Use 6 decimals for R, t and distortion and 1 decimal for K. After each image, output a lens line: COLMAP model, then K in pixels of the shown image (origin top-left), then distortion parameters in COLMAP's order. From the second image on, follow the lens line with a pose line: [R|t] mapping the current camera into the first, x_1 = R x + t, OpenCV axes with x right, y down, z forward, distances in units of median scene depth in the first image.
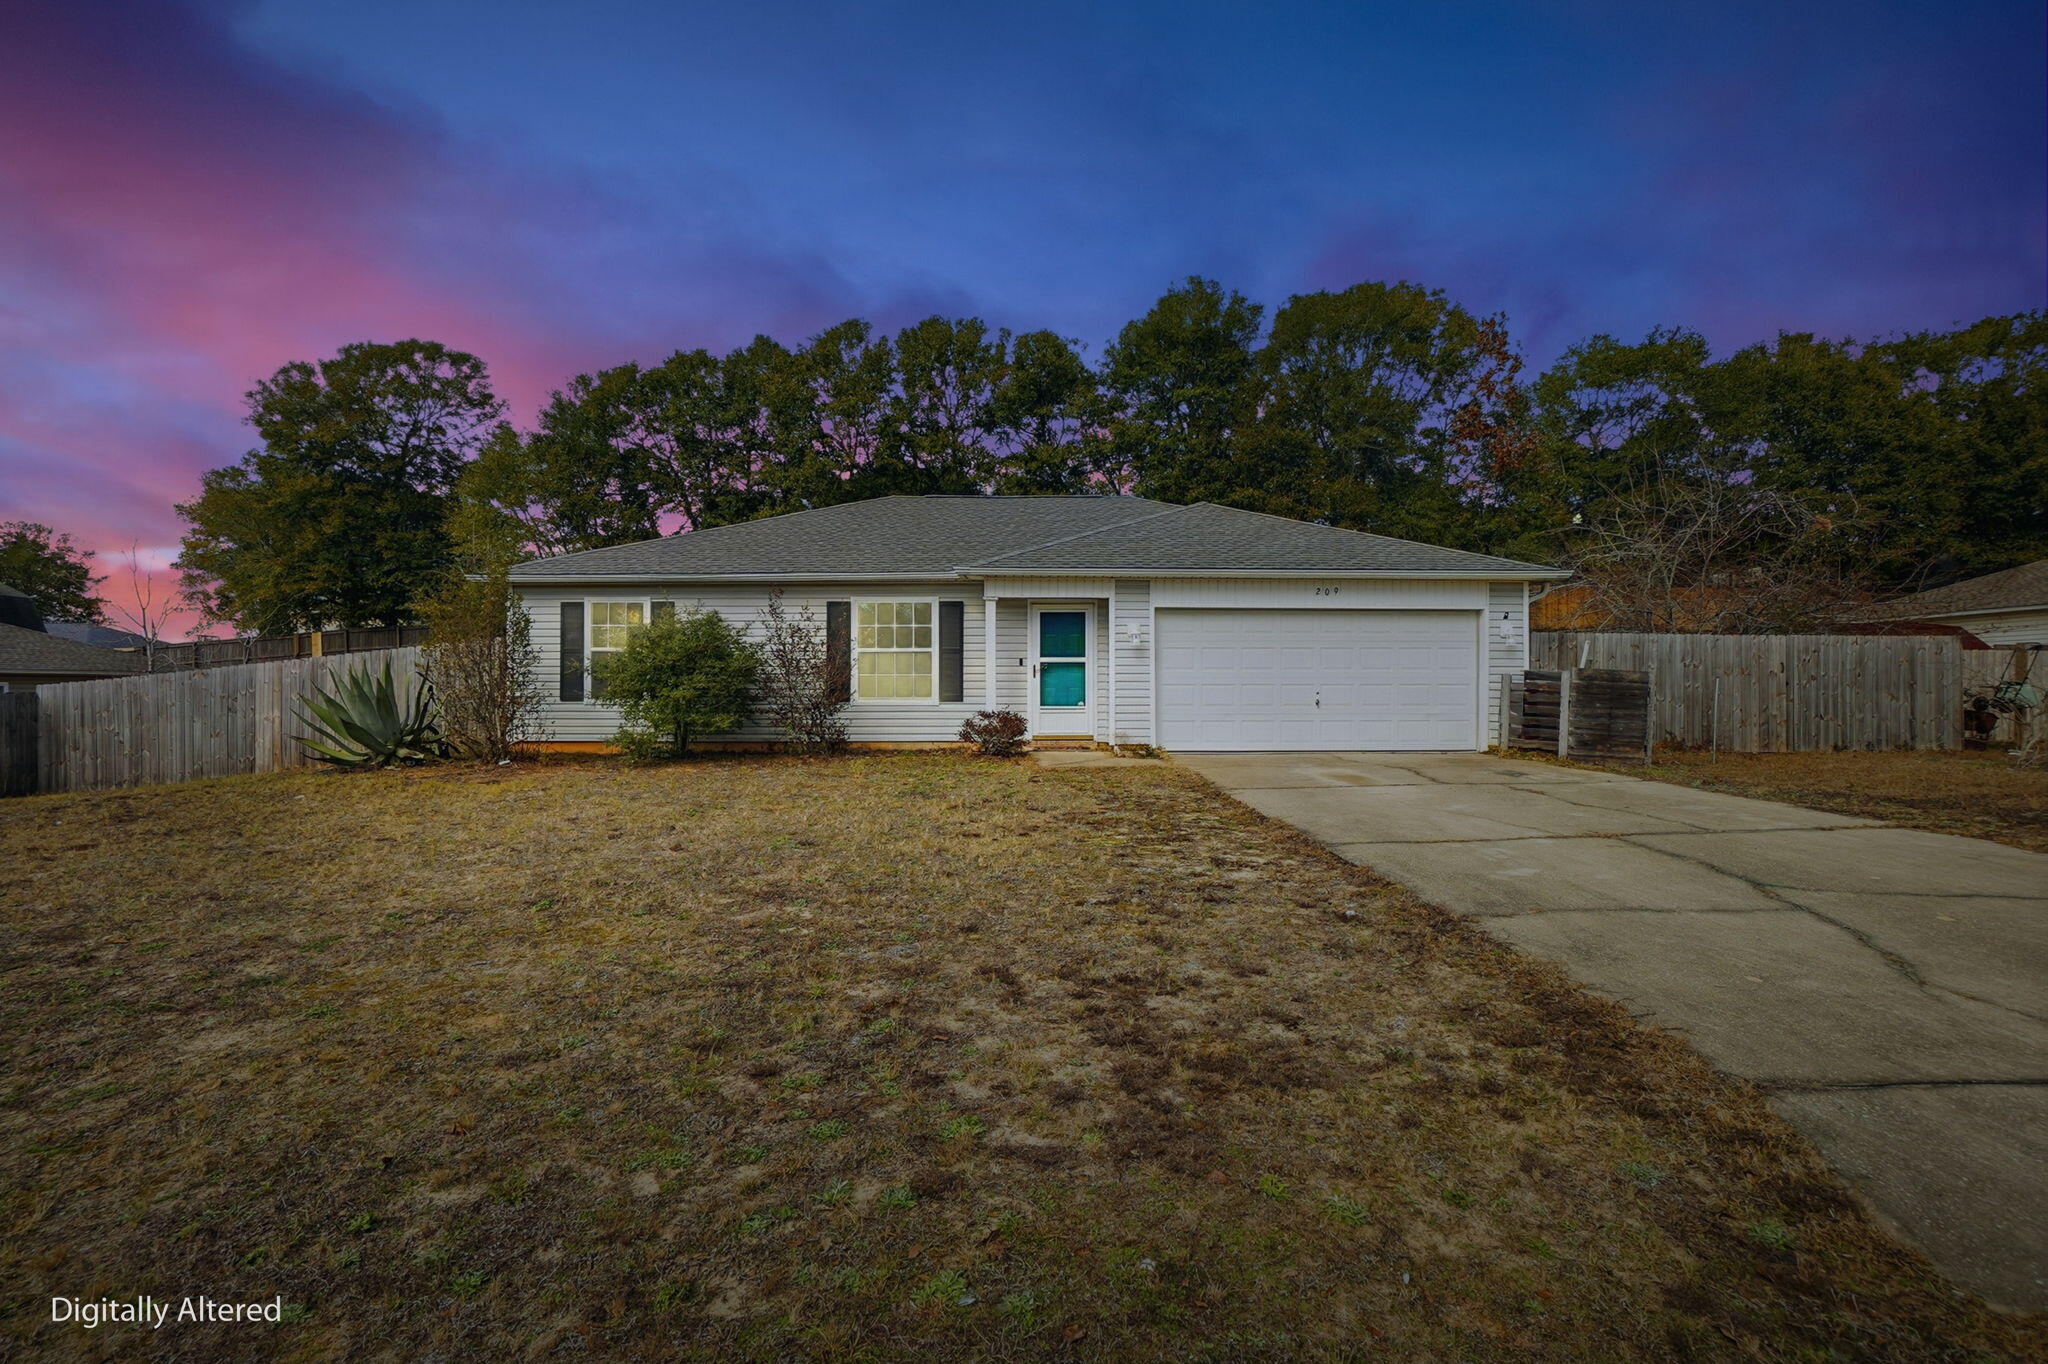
lens RADIAL K [[937.2, 0, 1022.1], [0, 937.2, 691.4], [0, 0, 1]] dist [-0.063808, 0.019765]
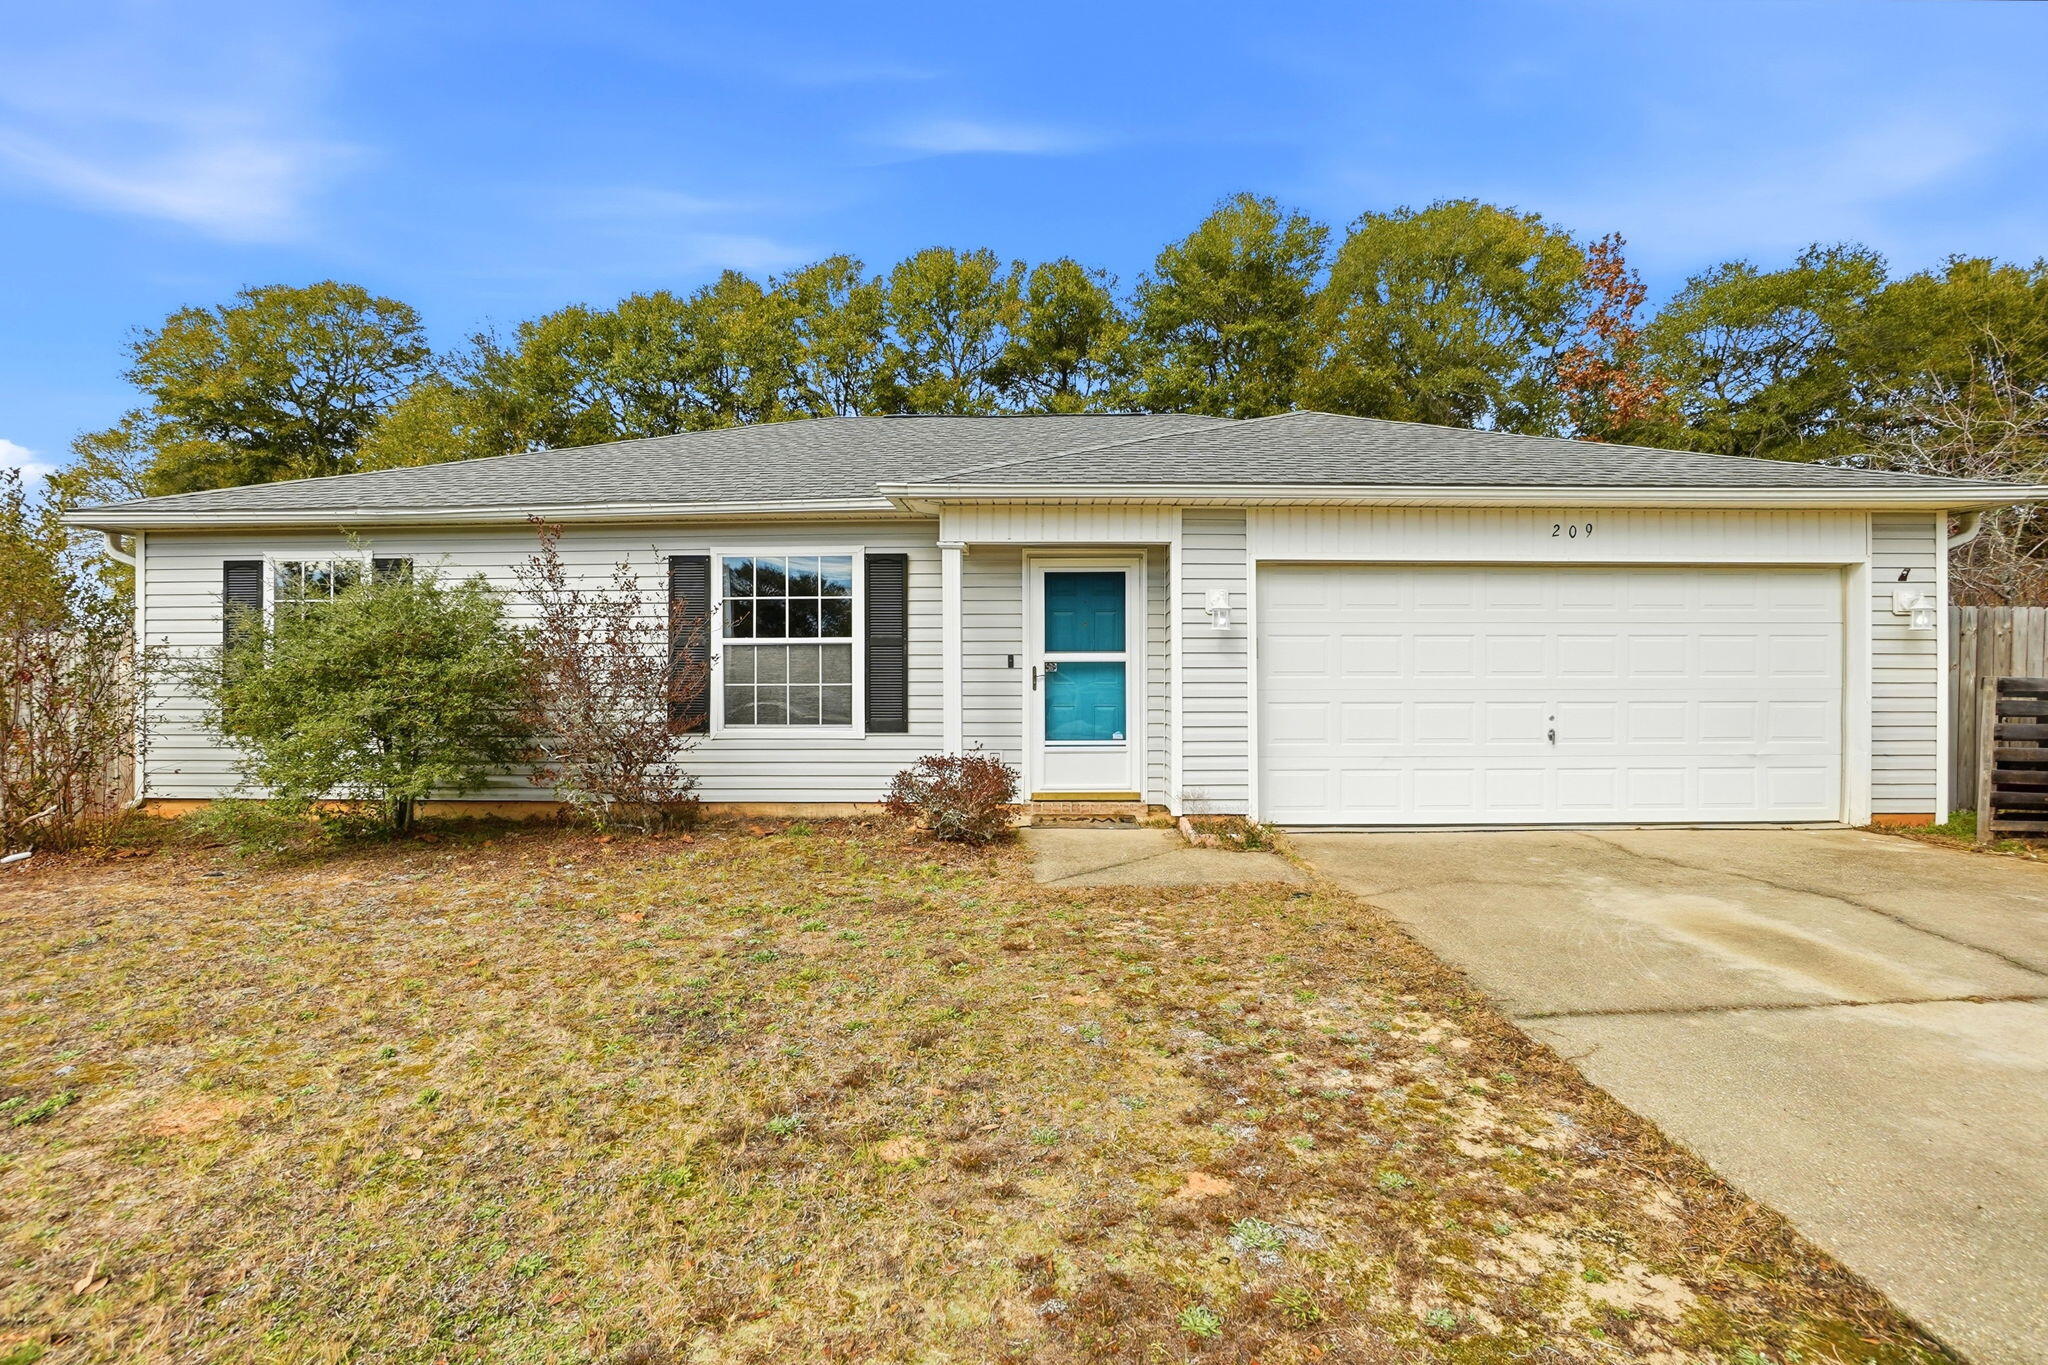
lens RADIAL K [[937.2, 0, 1022.1], [0, 937.2, 691.9], [0, 0, 1]] dist [-0.063808, 0.019765]
pose [[0.999589, -0.001359, -0.028648, 0.021834], [0.001571, 0.999972, 0.007383, -0.017375], [0.028637, -0.007425, 0.999562, 0.441588]]
